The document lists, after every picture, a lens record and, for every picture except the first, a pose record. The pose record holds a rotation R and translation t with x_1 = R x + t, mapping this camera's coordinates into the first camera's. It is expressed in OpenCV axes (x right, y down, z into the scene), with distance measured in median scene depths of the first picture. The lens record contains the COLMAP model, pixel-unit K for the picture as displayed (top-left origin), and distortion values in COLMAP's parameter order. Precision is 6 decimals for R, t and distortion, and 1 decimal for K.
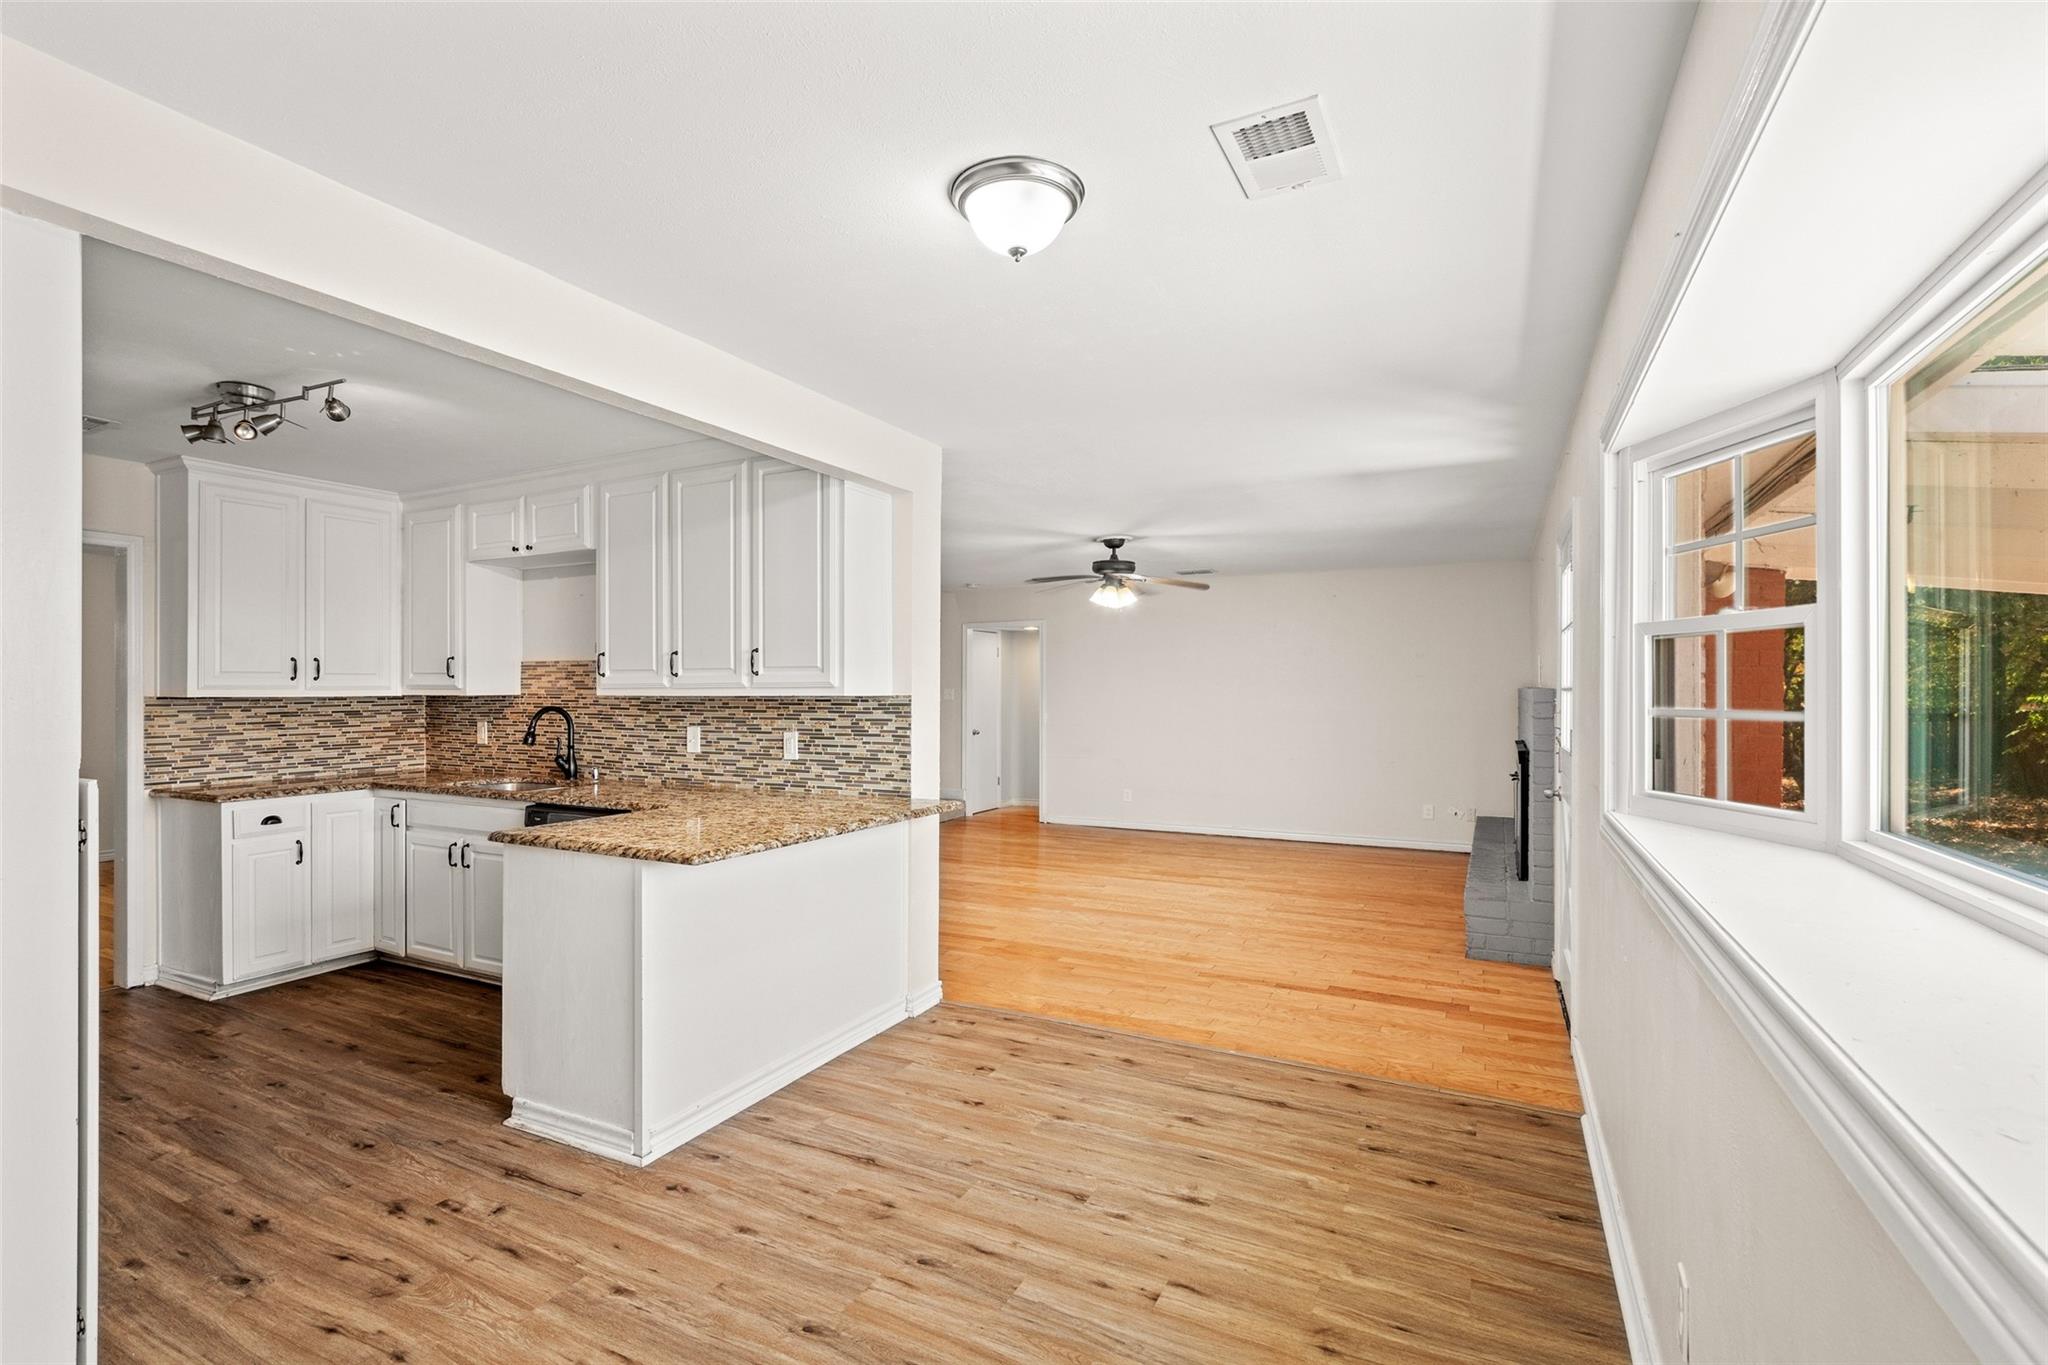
lens RADIAL K [[927.5, 0, 1027.1], [0, 927.5, 687.8], [0, 0, 1]] dist [0.001138, 0.000193]
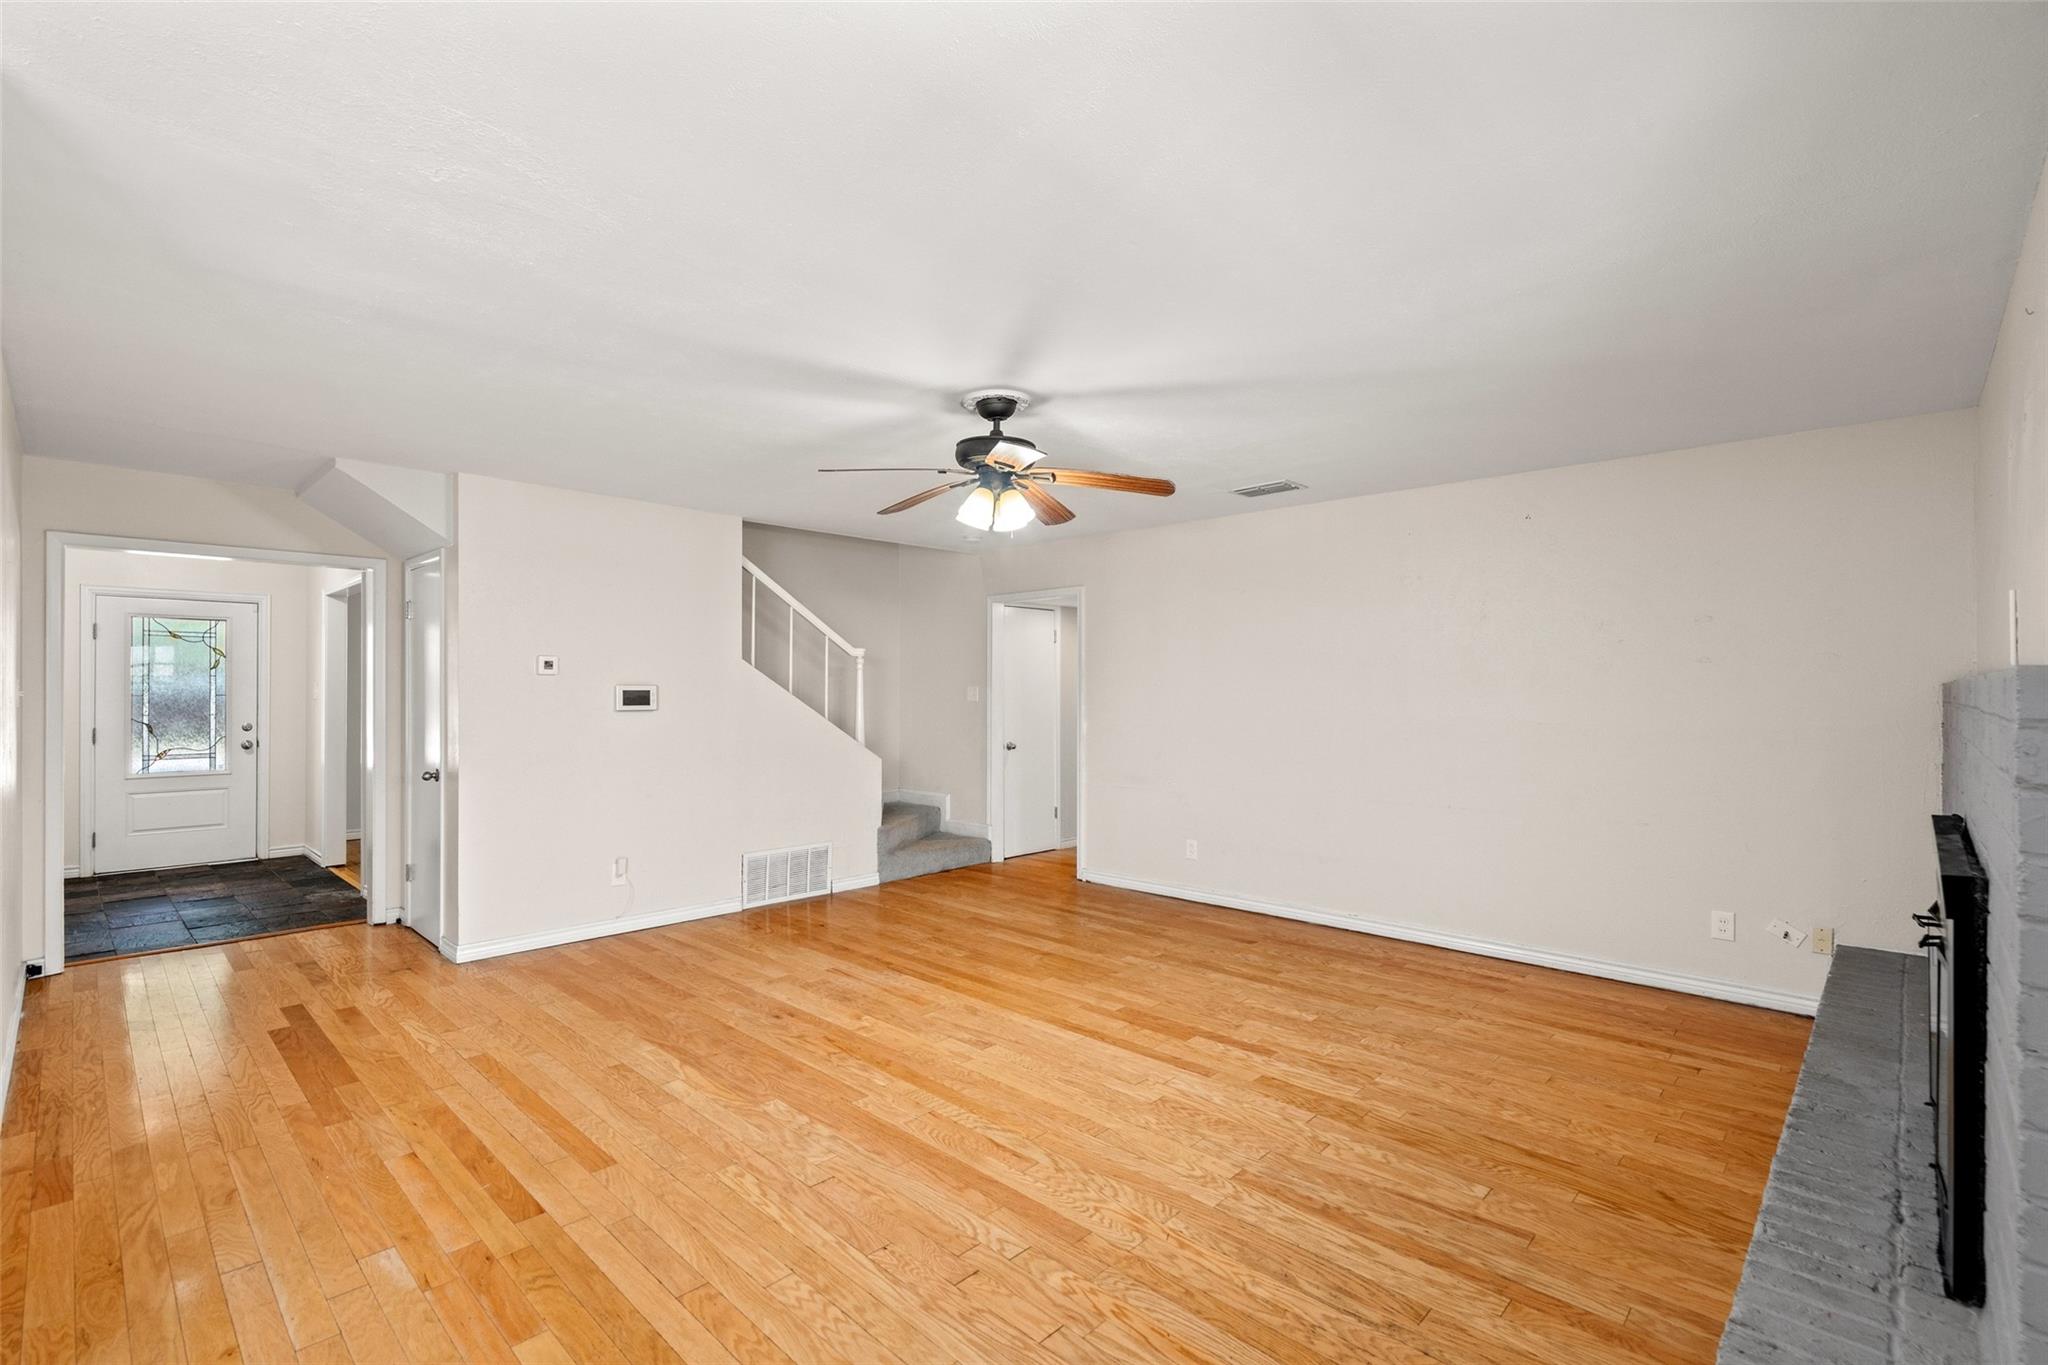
lens RADIAL K [[927.5, 0, 1018.1], [0, 927.5, 690.7], [0, 0, 1]] dist [0.001138, 0.000193]
pose [[0.956745, 0.003027, -0.290913, 0.262123], [-0.002872, 0.999995, 0.000958, 0.006018], [0.290915, -0.000081, 0.956749, 0.497098]]
